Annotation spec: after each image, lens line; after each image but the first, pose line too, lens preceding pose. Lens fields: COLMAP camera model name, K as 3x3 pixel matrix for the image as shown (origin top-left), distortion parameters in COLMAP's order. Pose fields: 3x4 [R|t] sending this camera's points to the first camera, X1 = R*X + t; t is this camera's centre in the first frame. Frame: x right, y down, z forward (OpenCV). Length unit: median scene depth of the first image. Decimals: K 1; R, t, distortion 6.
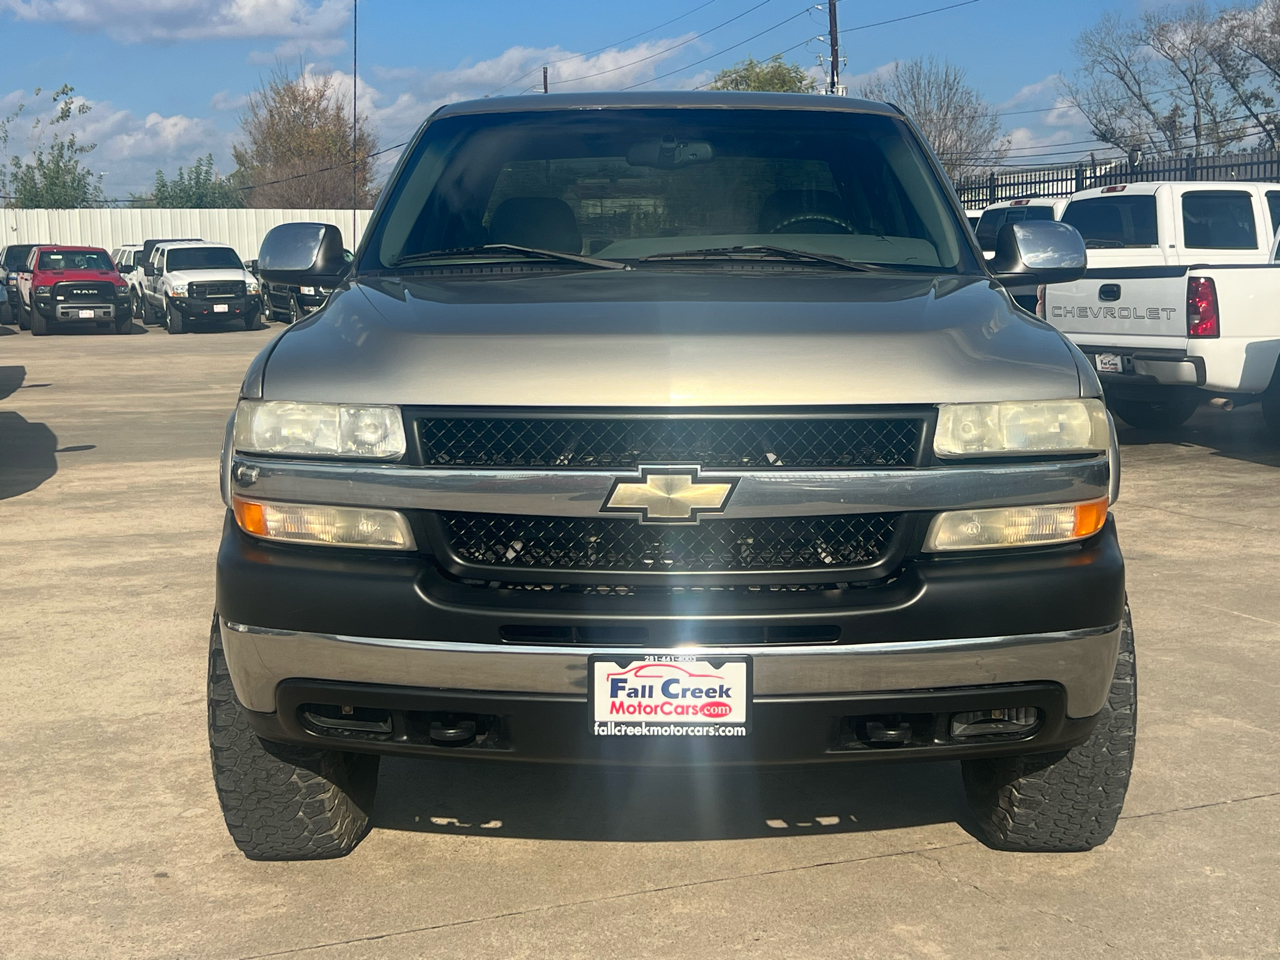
lens RADIAL K [[1732.4, 0, 634.5], [0, 1732.4, 472.9], [0, 0, 1]] dist [0.131448, 0.000000]
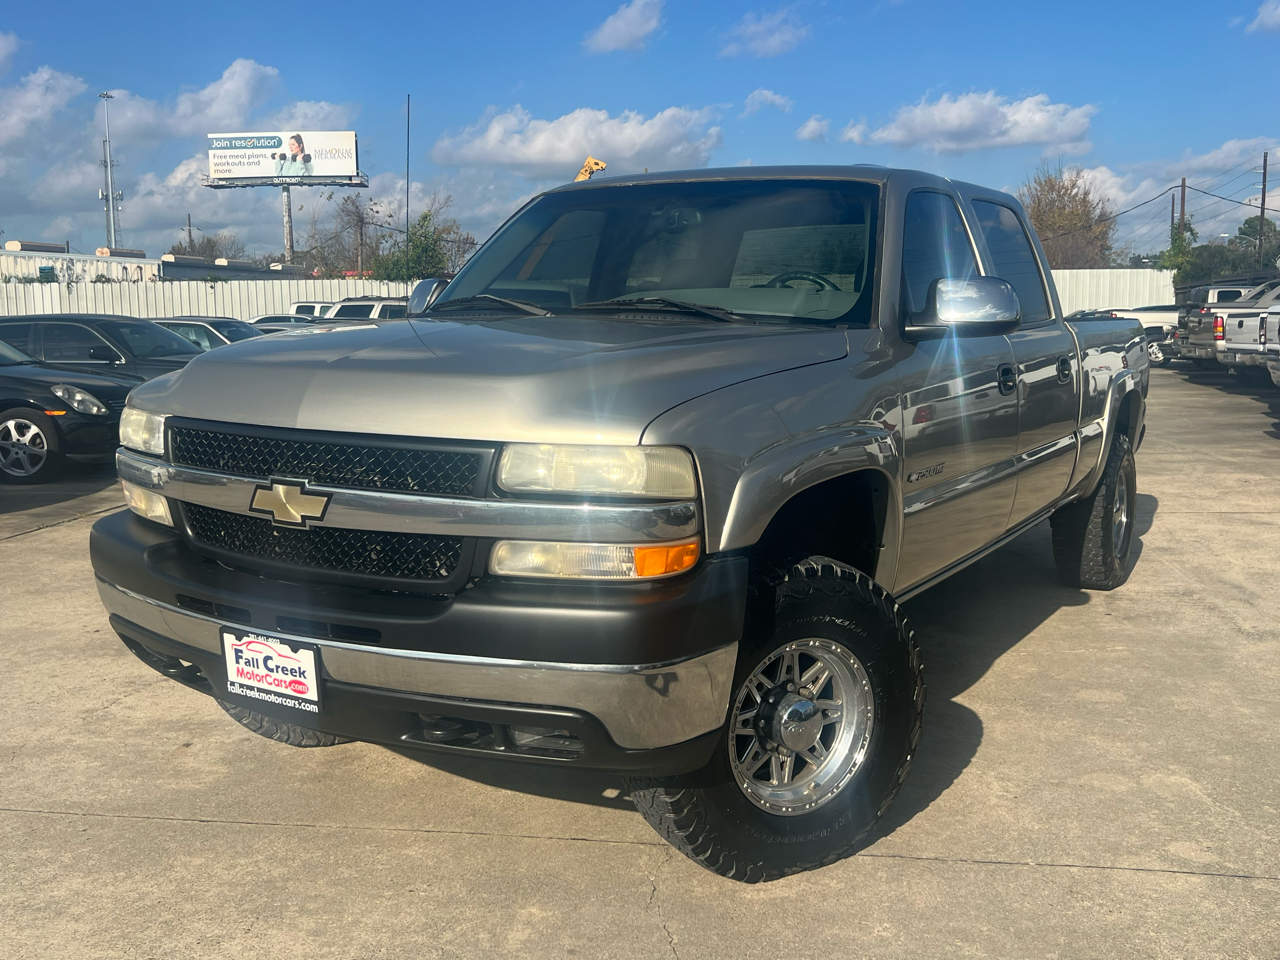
lens RADIAL K [[1261.9, 0, 647.1], [0, 1261.9, 431.4], [0, 0, 1]] dist [0.019260, 0.000000]
pose [[0.863852, 0.061164, -0.500019, 0.619114], [-0.072826, 0.997337, -0.003819, -0.047094], [0.498454, 0.039713, 0.866006, 0.338091]]
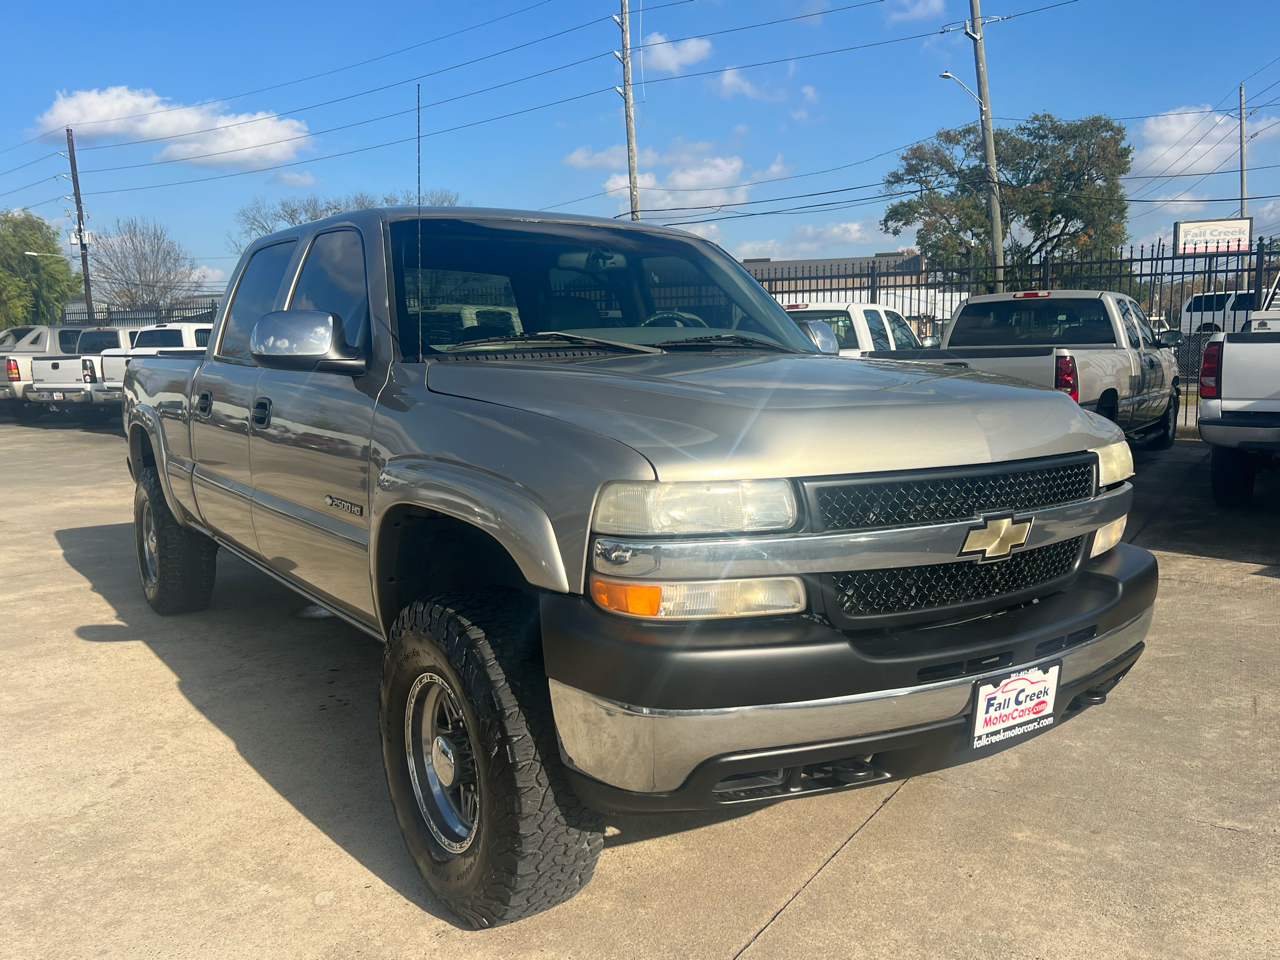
lens RADIAL K [[1068.5, 0, 634.4], [0, 1068.5, 489.9], [0, 0, 1]] dist [0.036084, -0.026471]
pose [[0.815960, -0.078697, 0.572727, -0.561585], [0.076334, 0.996683, 0.028199, -0.055169], [-0.573047, 0.020710, 0.819261, 0.497277]]
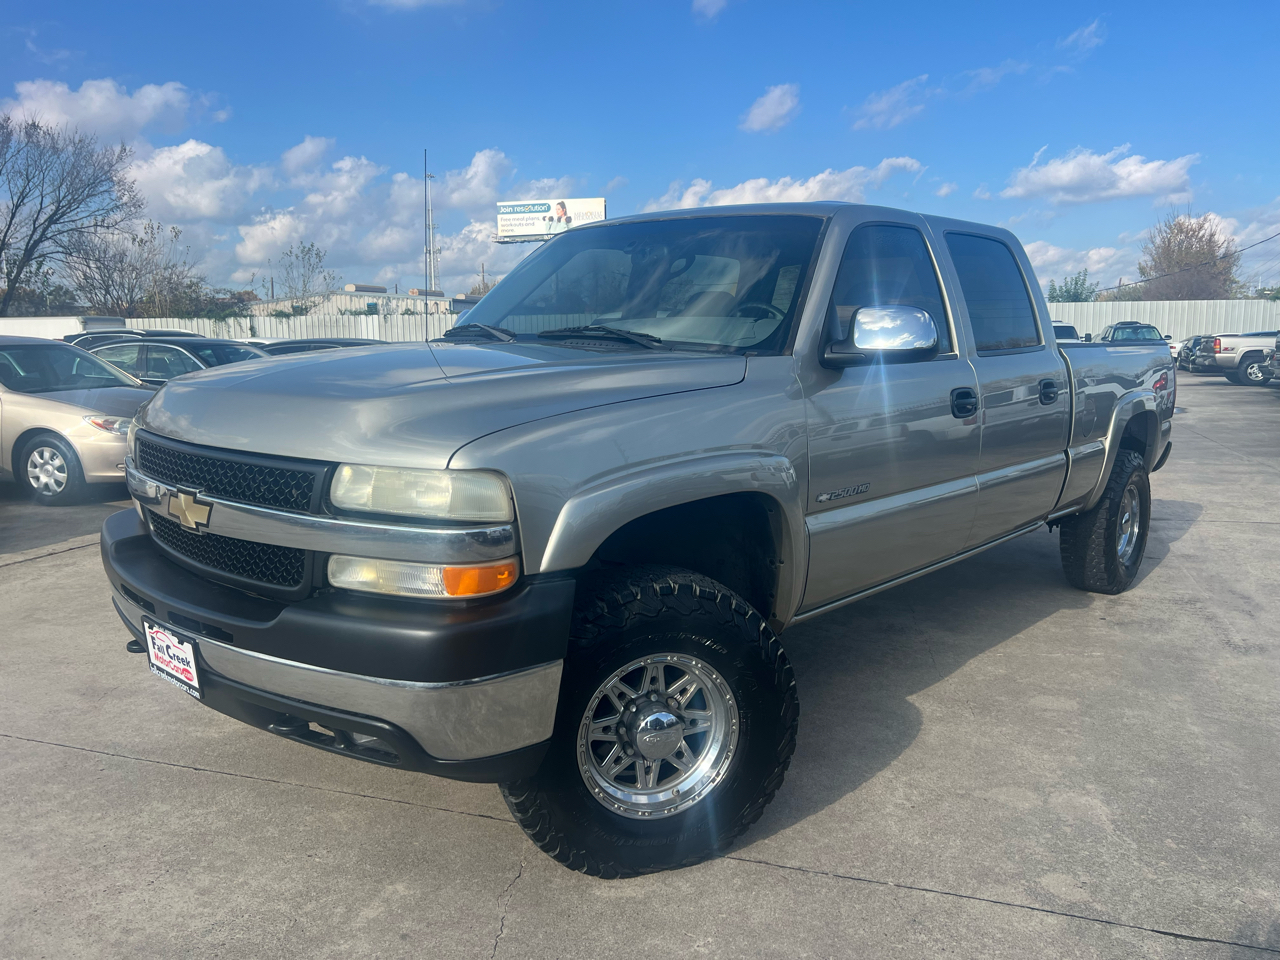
lens RADIAL K [[973.5, 0, 652.1], [0, 973.5, 469.4], [0, 0, 1]] dist [0.029900, -0.033431]
pose [[0.754875, 0.102953, -0.647737, 0.720639], [-0.090811, 0.994497, 0.052236, -0.083524], [0.649551, 0.019391, 0.760071, 0.608954]]
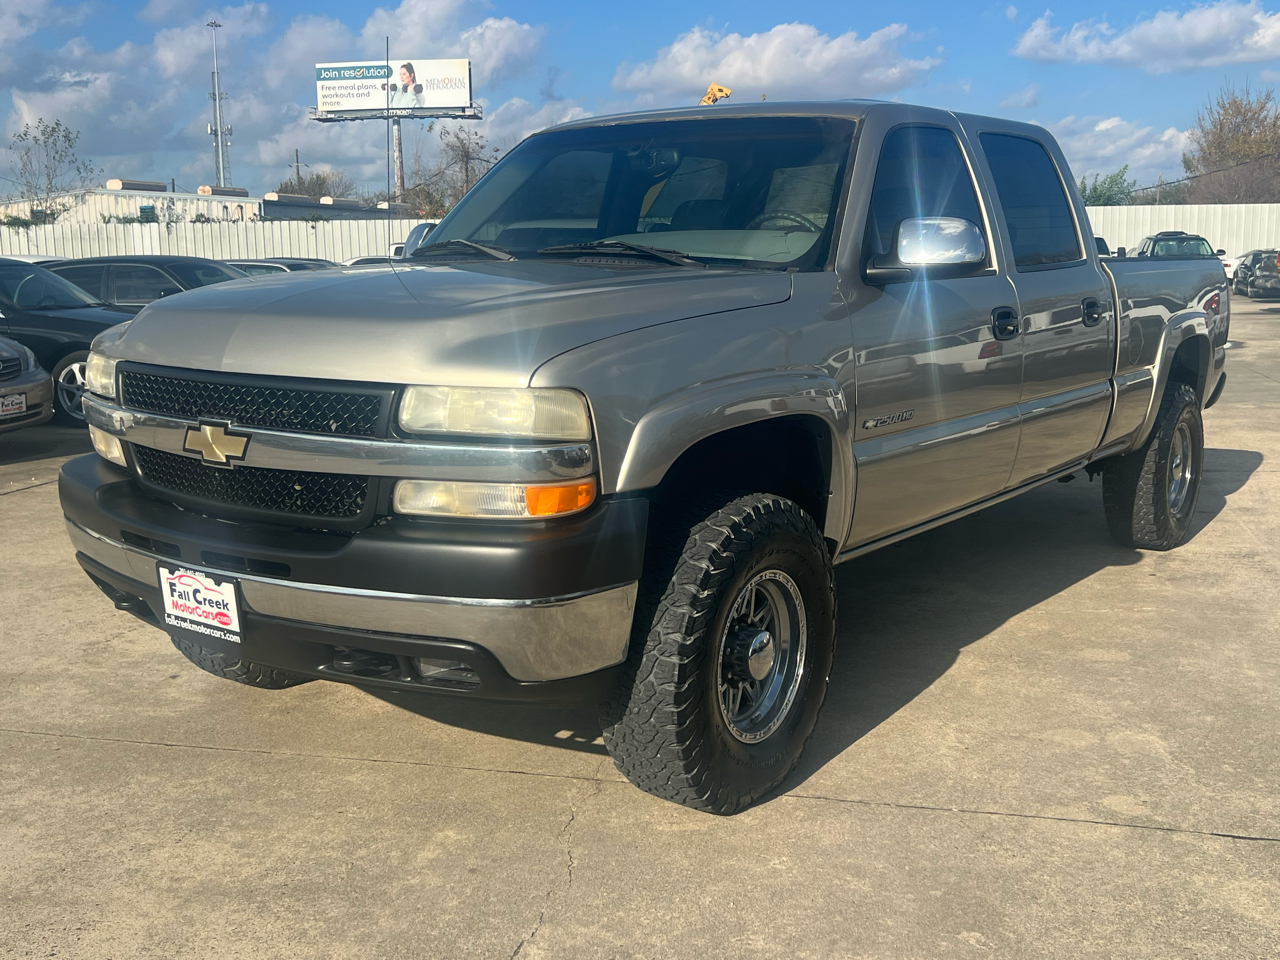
lens RADIAL K [[1352.3, 0, 662.8], [0, 1352.3, 470.8], [0, 0, 1]] dist [0.021624, 0.000000]
pose [[0.814038, 0.104186, -0.571390, 0.779836], [-0.079274, 0.994504, 0.068397, -0.054022], [0.575376, -0.010381, 0.817823, 0.358814]]
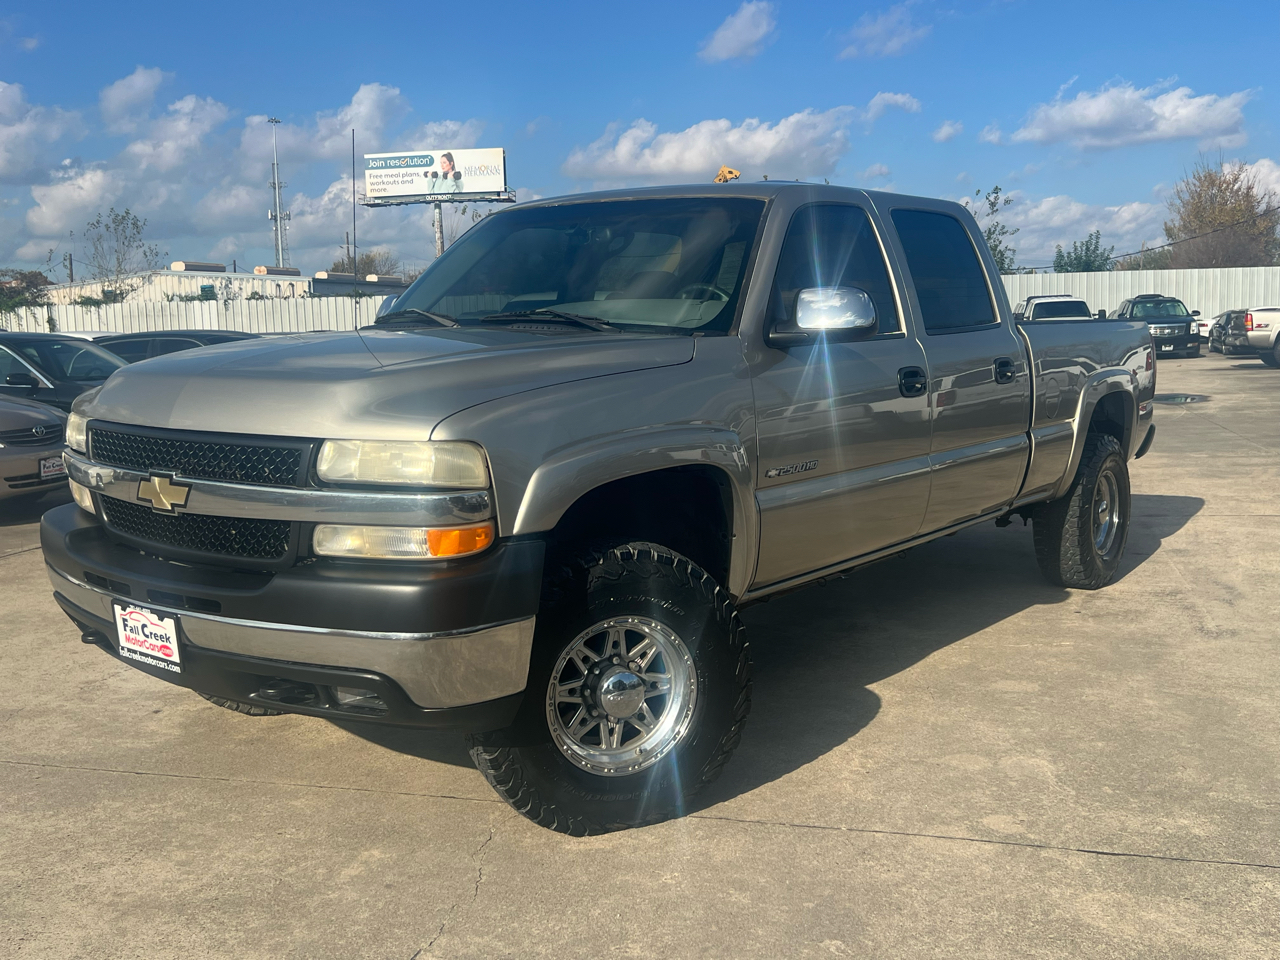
lens RADIAL K [[1261.9, 0, 654.2], [0, 1261.9, 441.2], [0, 0, 1]] dist [0.019260, 0.000000]
pose [[0.798646, 0.058396, -0.598961, 0.870494], [-0.068535, 0.997631, 0.005880, -0.056523], [0.597886, 0.036354, 0.800756, 0.390986]]
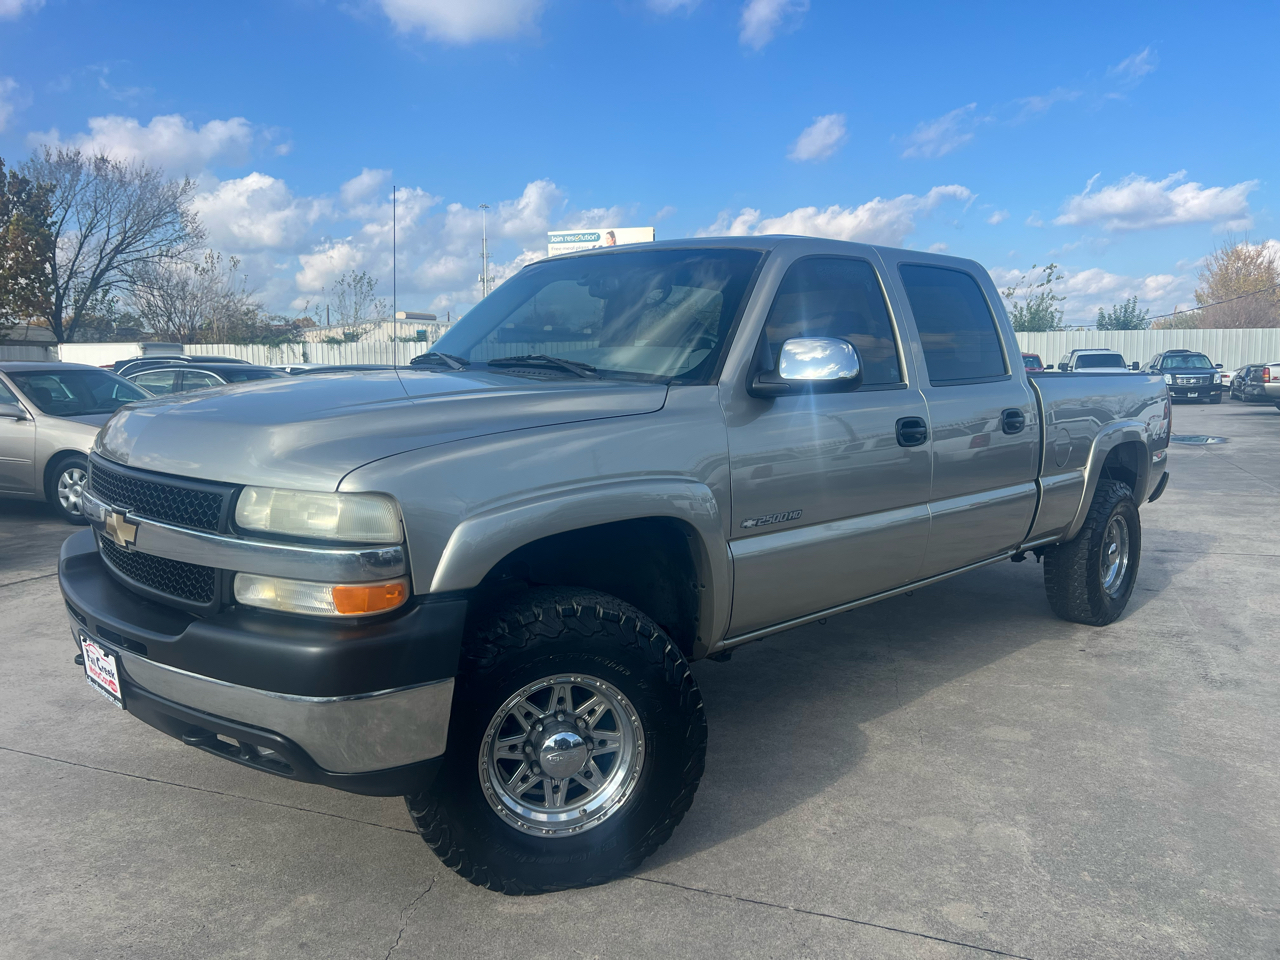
lens RADIAL K [[973.5, 0, 657.9], [0, 973.5, 464.7], [0, 0, 1]] dist [0.029900, -0.033431]
pose [[0.722819, 0.088229, -0.685382, 0.813013], [-0.097732, 0.994899, 0.025002, -0.093852], [0.684092, 0.048912, 0.727754, 0.664052]]
